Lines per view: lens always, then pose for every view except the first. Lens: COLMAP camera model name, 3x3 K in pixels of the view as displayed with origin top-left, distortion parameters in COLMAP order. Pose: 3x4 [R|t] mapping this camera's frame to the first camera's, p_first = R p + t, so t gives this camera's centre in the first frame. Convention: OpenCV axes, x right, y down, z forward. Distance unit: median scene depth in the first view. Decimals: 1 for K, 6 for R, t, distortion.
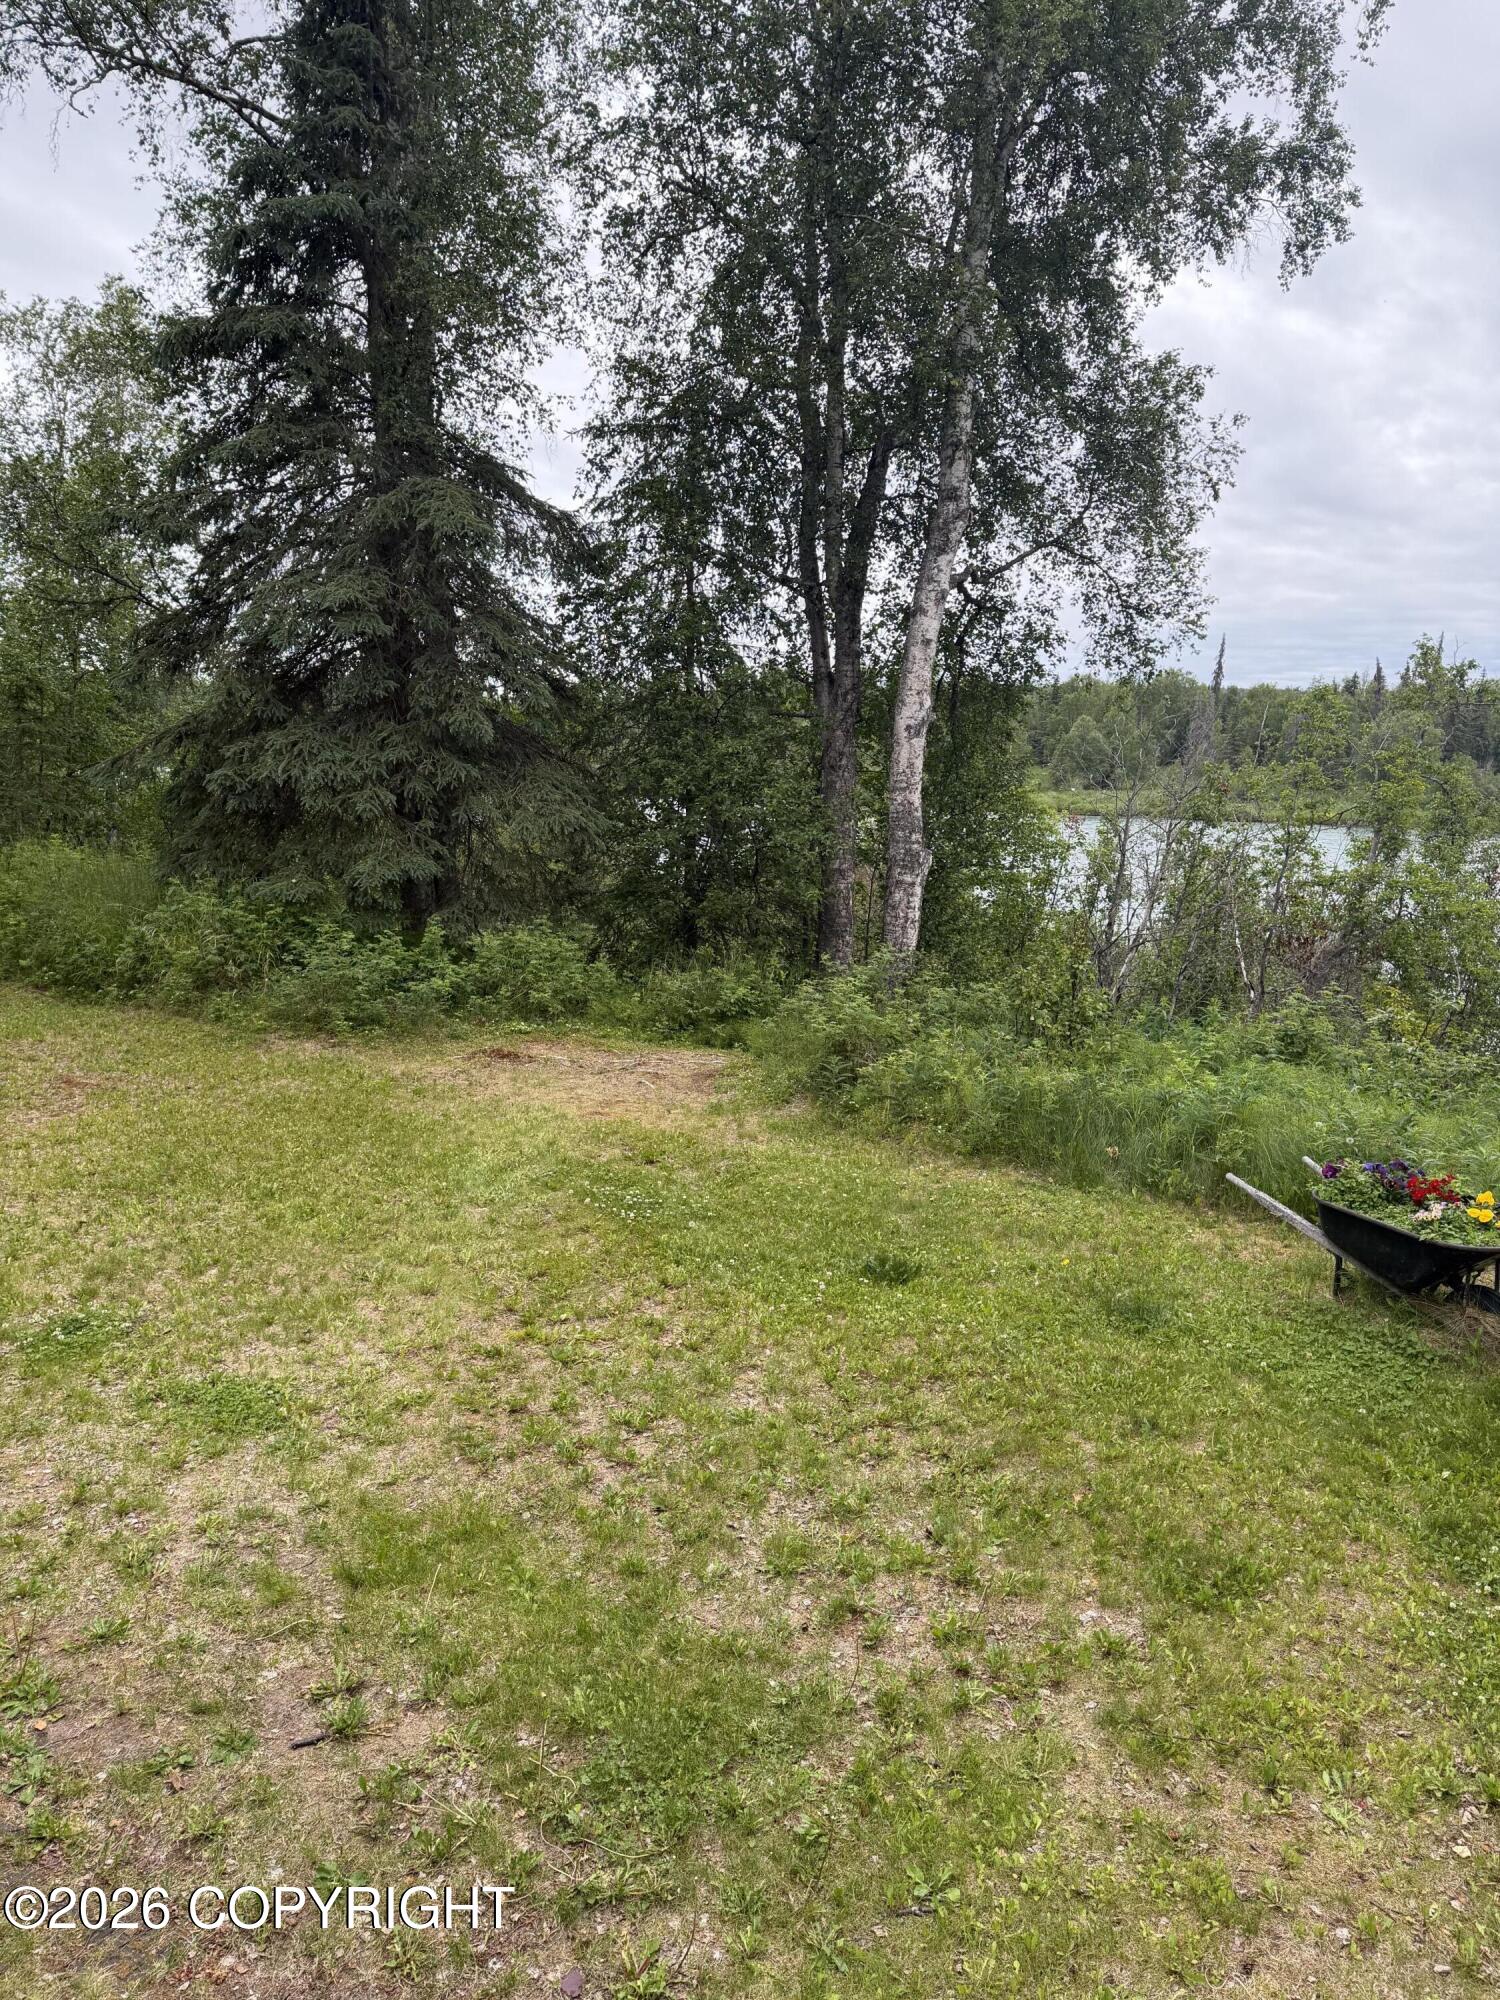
lens RADIAL K [[1394.1, 0, 750.0], [0, 1394.1, 1035.6], [0, 0, 1]] dist [-0.046766, 0.001357]
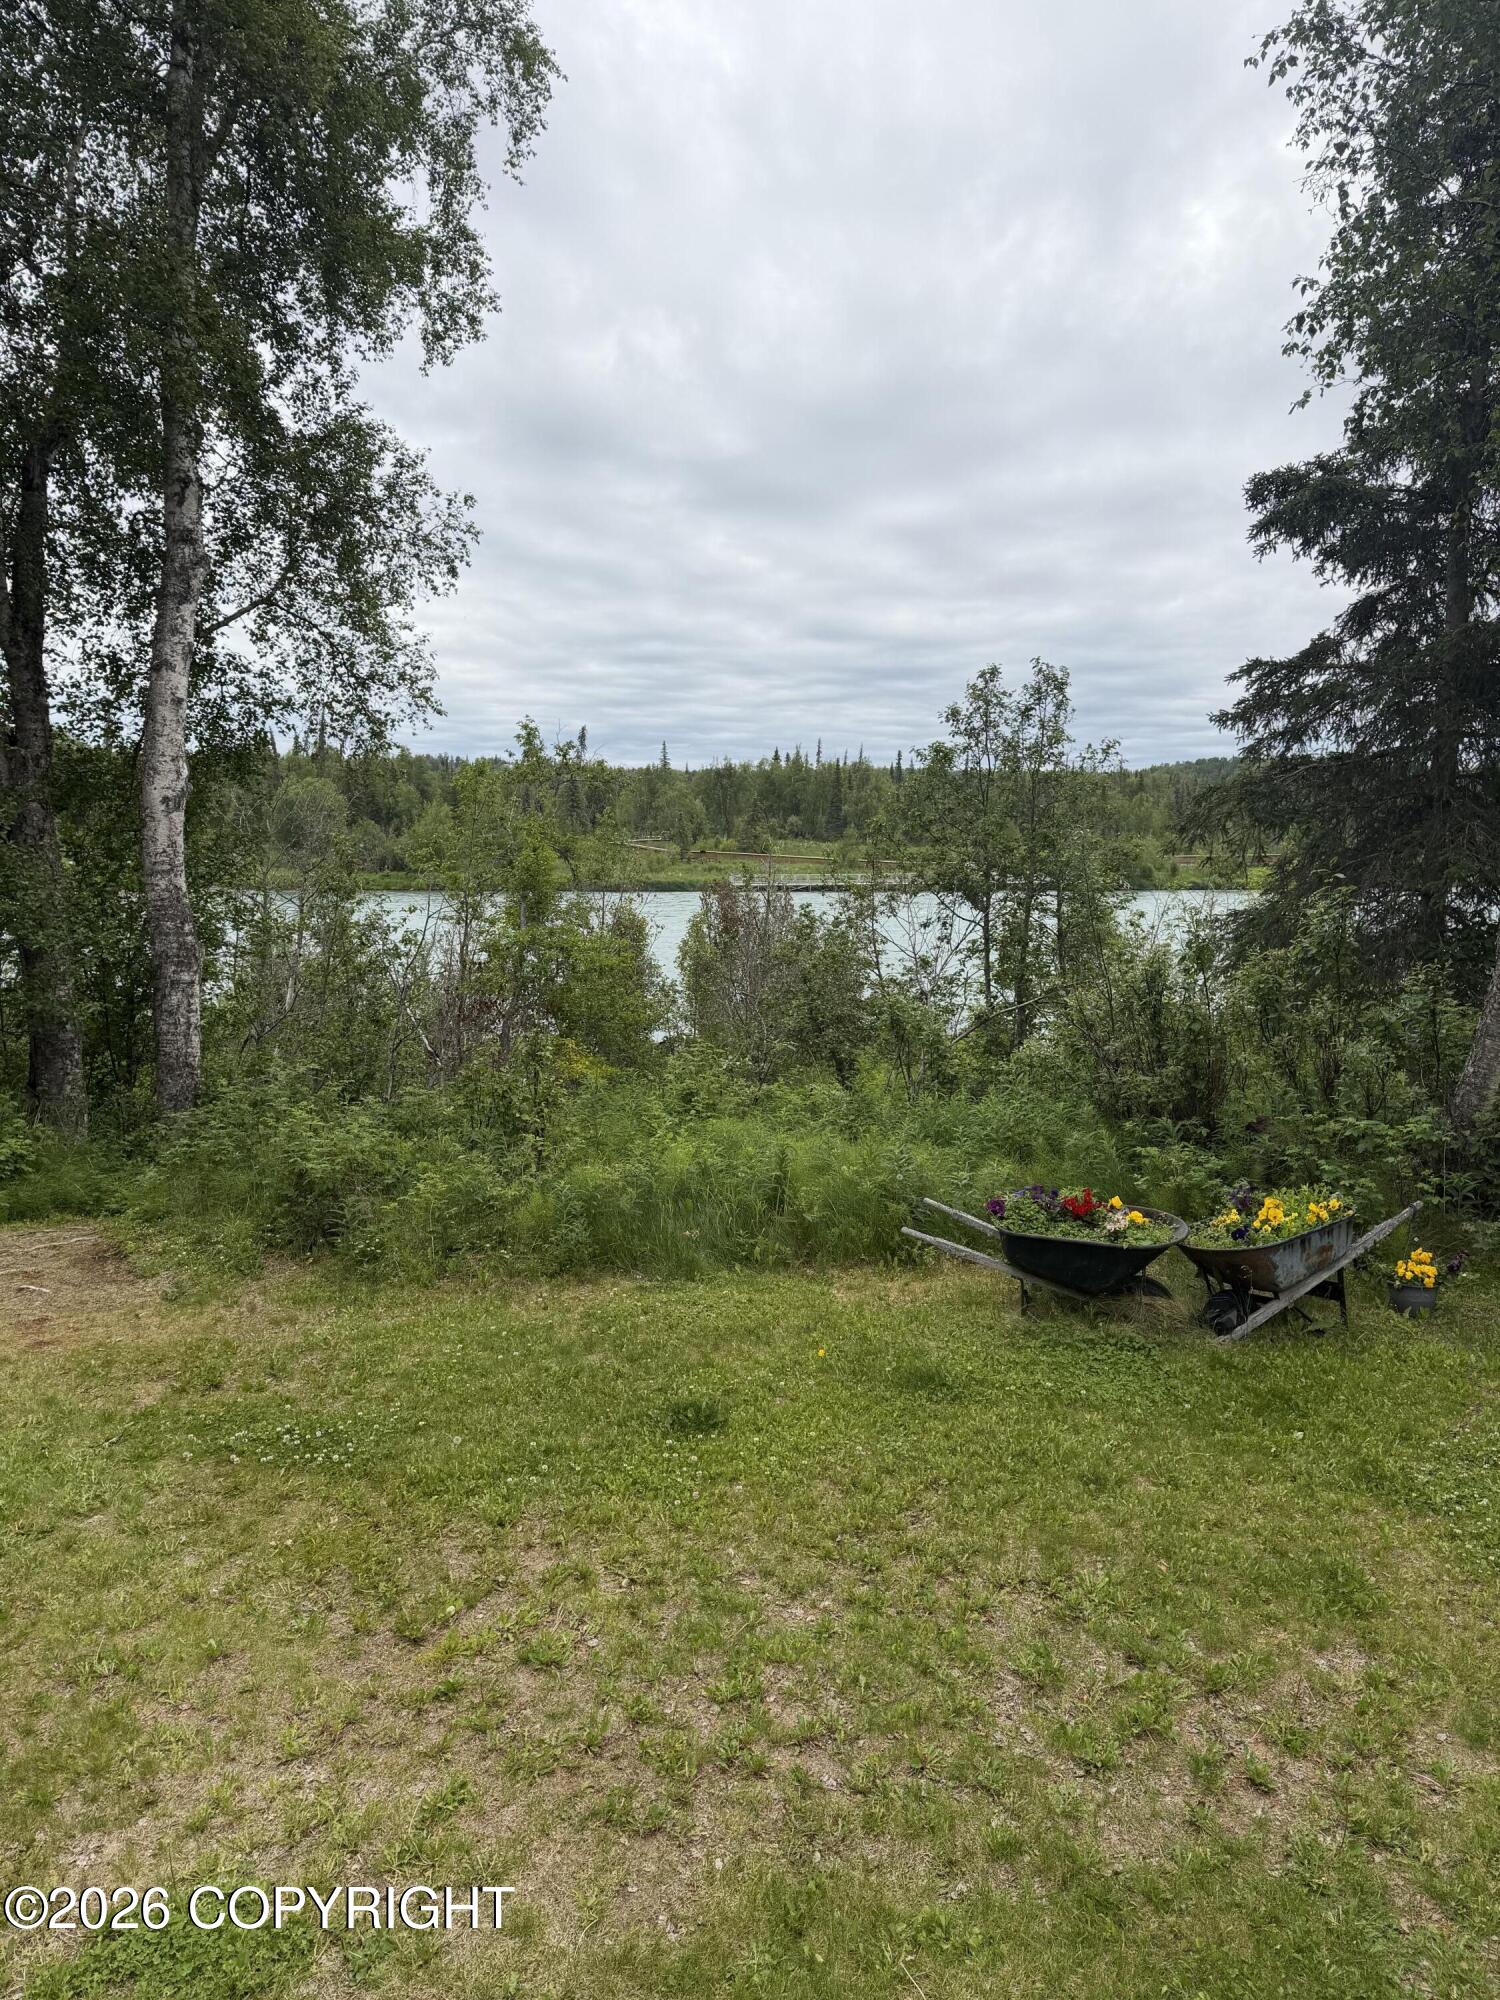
lens RADIAL K [[1380.2, 0, 761.4], [0, 1380.2, 1008.2], [0, 0, 1]] dist [0.011027, -0.033286]
pose [[0.681199, -0.094146, 0.726020, -0.259134], [0.140059, 0.990139, -0.003017, -0.042895], [-0.718576, 0.103741, 0.687667, 0.175774]]
